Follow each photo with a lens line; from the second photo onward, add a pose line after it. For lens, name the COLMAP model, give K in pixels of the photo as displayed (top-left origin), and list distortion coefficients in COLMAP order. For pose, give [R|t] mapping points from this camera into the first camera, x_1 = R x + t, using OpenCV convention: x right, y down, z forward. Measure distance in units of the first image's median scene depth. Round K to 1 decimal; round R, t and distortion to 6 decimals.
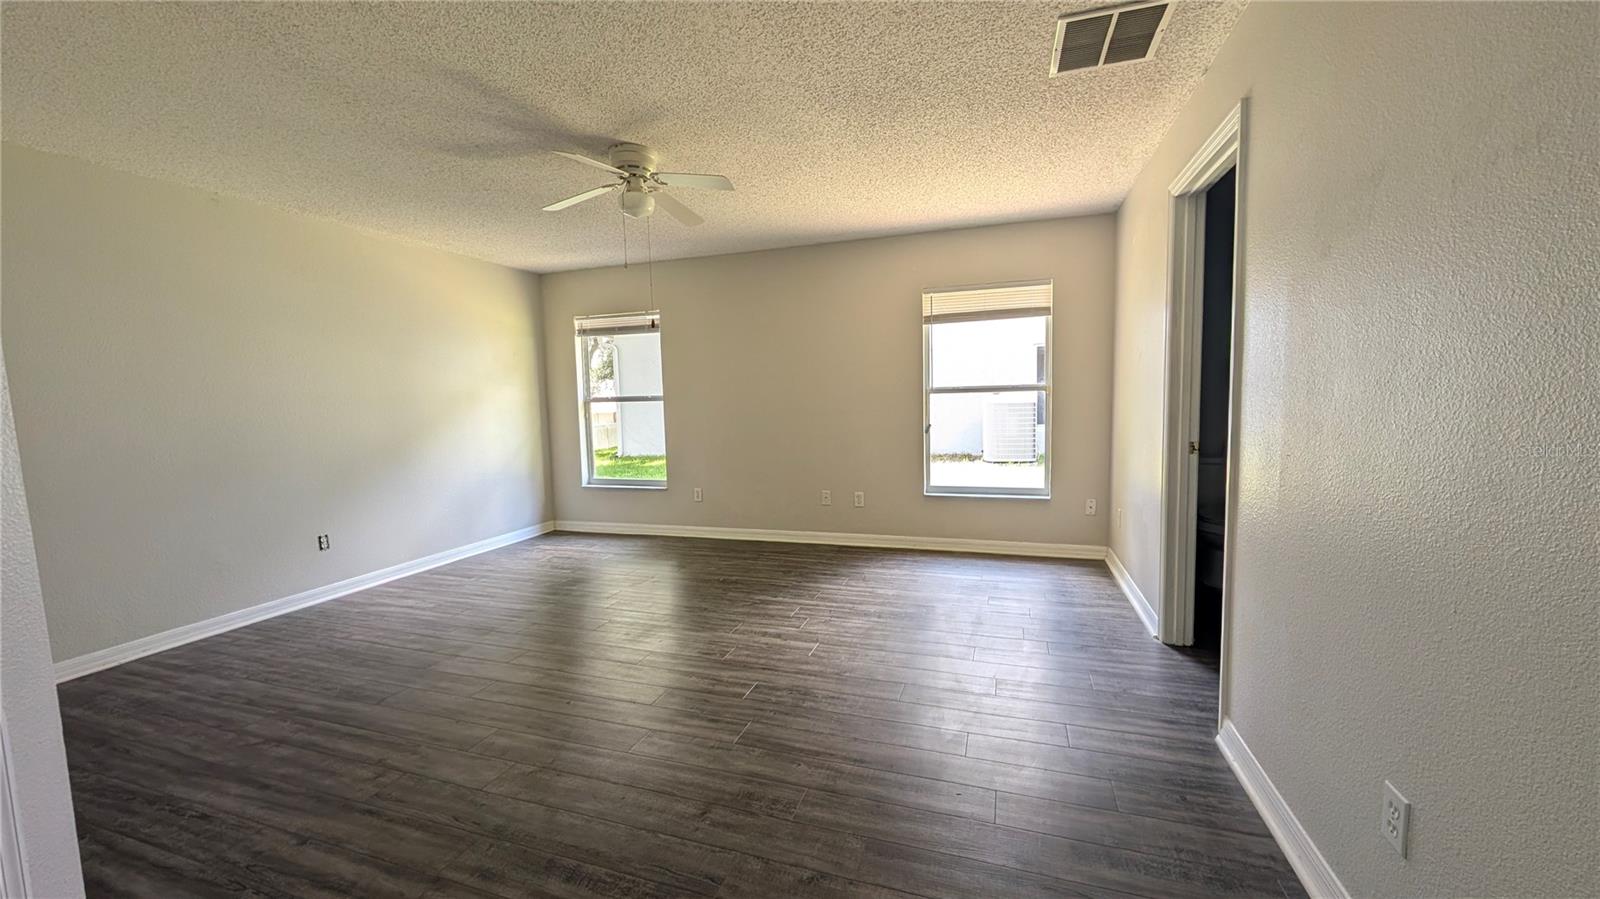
lens RADIAL K [[603.5, 0, 805.5], [0, 603.5, 448.6], [0, 0, 1]] dist [0.002720, -0.000243]
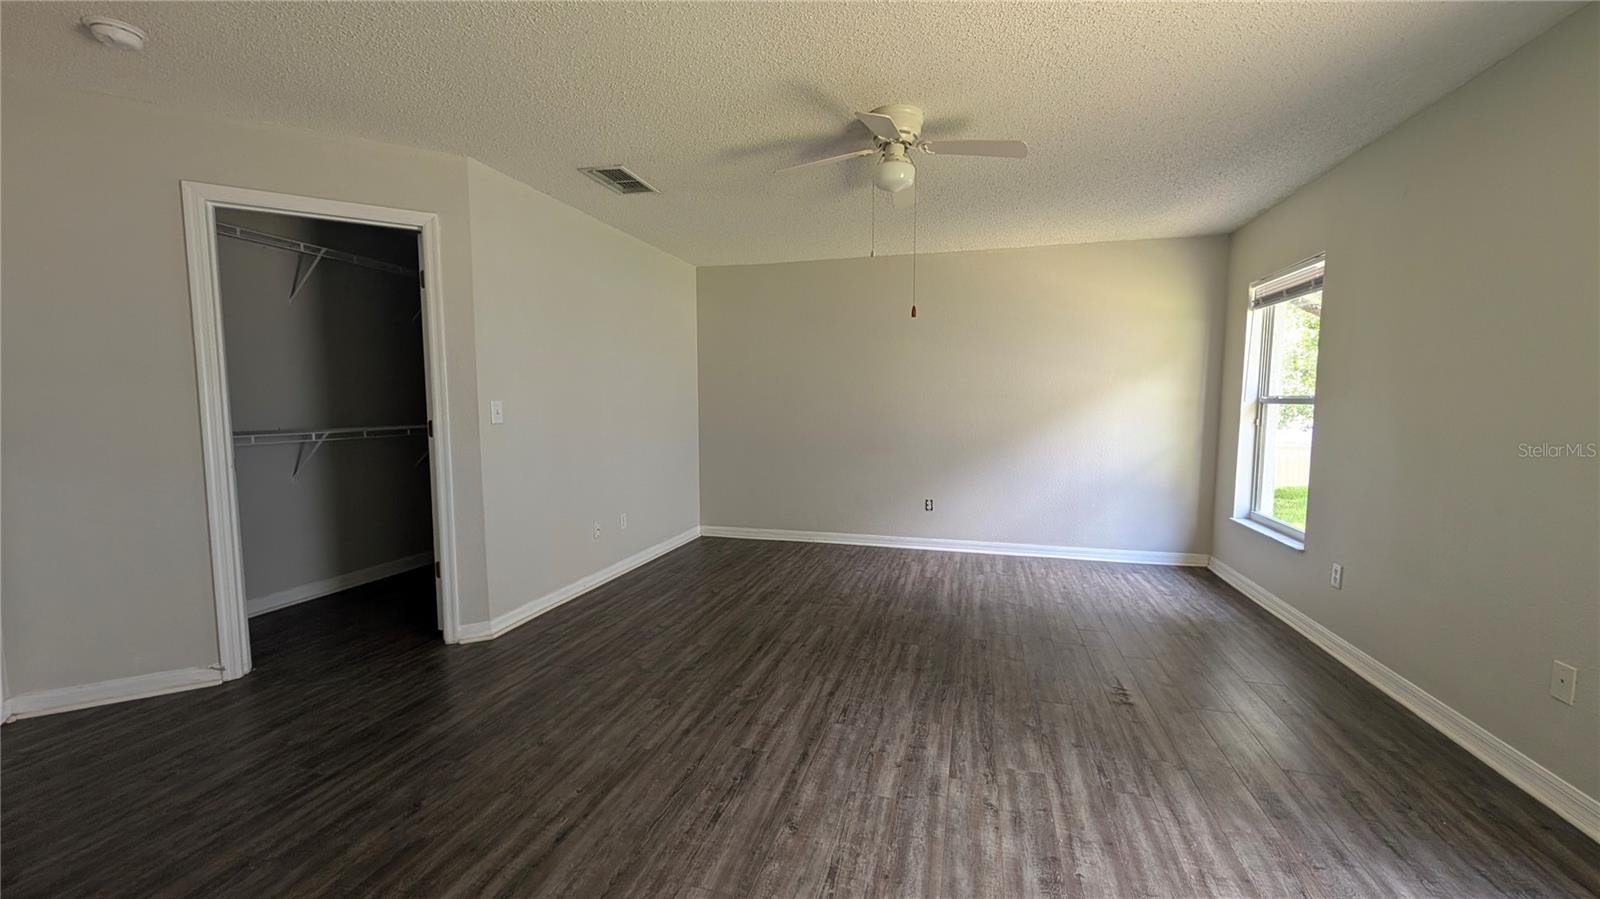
lens RADIAL K [[603.5, 0, 805.5], [0, 603.5, 448.6], [0, 0, 1]] dist [0.002720, -0.000243]
pose [[0.055966, 0.105083, -0.992887, 0.518722], [-0.089628, 0.990960, 0.099827, -0.079142], [0.994402, 0.083404, 0.064878, 0.724128]]
